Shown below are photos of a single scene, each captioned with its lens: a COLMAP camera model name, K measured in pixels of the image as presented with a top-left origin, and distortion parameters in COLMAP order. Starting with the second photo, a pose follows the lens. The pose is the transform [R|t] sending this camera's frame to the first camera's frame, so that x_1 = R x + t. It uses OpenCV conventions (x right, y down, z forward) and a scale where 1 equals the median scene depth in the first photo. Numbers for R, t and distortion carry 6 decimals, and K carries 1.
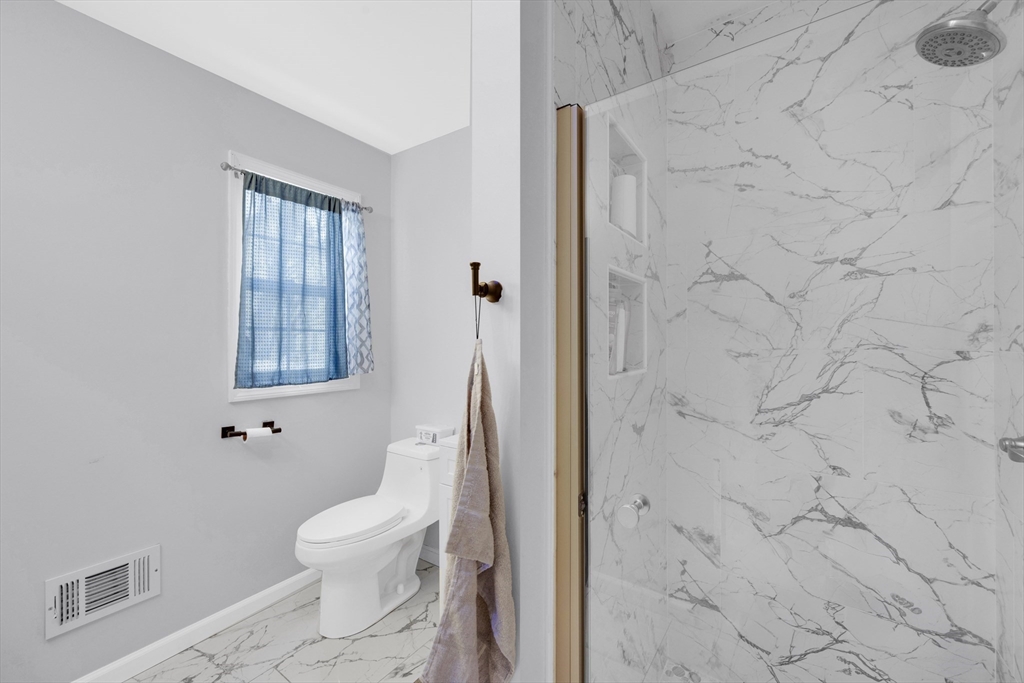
lens RADIAL K [[402.4, 0, 510.5], [0, 402.4, 340.8], [0, 0, 1]] dist [0.003556, 0.001389]
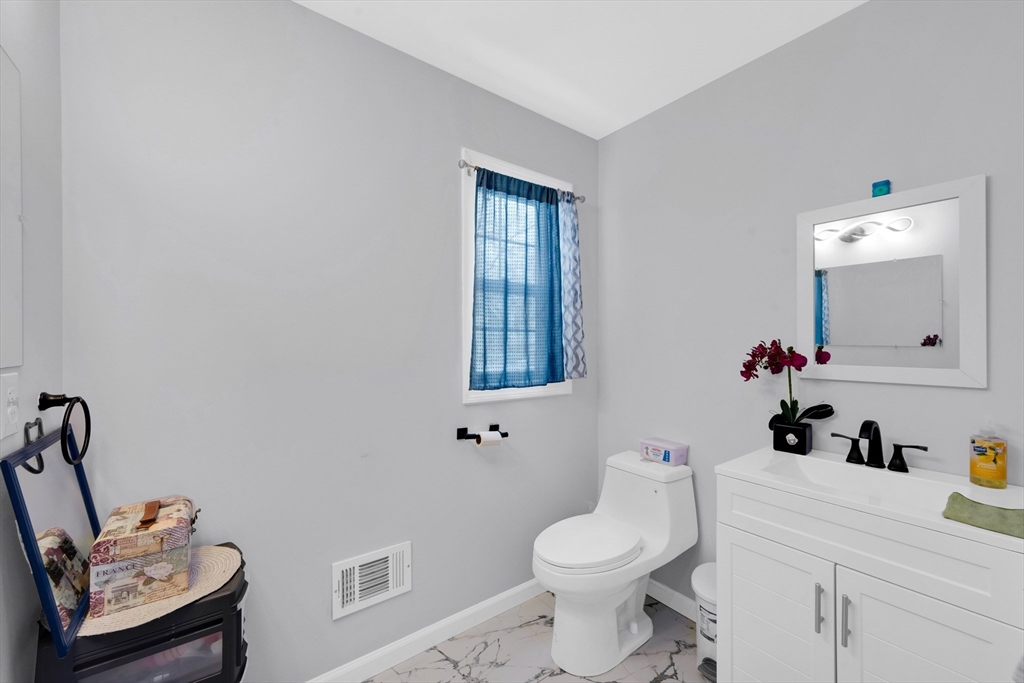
lens RADIAL K [[402.4, 0, 514.8], [0, 402.4, 340.9], [0, 0, 1]] dist [0.003556, 0.001389]
pose [[0.950192, 0.002366, -0.311657, -0.254973], [-0.003071, 0.999994, -0.001770, 0.000458], [0.311651, 0.002639, 0.950193, 0.097344]]
